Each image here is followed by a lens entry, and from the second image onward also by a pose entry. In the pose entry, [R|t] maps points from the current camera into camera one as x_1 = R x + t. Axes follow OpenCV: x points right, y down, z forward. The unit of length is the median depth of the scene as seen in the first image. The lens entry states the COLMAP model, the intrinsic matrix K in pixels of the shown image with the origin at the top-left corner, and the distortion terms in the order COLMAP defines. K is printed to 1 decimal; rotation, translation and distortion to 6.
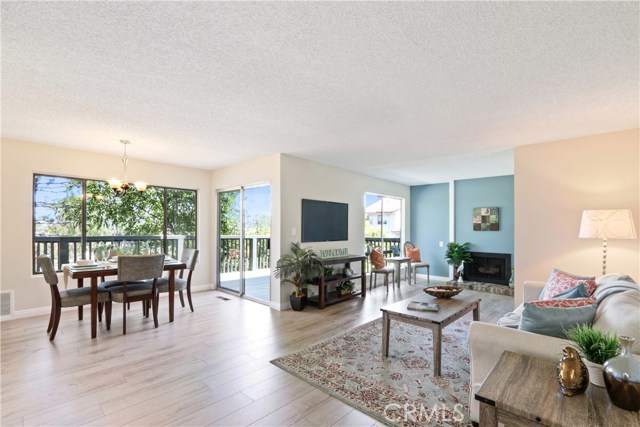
lens RADIAL K [[298.5, 0, 315.7], [0, 298.5, 227.3], [0, 0, 1]] dist [-0.005345, -0.000603]
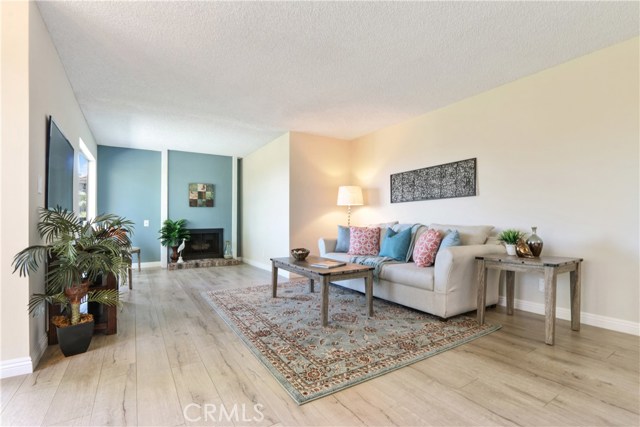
lens RADIAL K [[298.5, 0, 315.7], [0, 298.5, 227.3], [0, 0, 1]] dist [-0.005345, -0.000603]
pose [[0.252047, -0.036679, 0.967020, -0.307250], [0.010975, 0.999326, 0.035044, 0.049775], [-0.967653, 0.001780, 0.252279, 0.385831]]
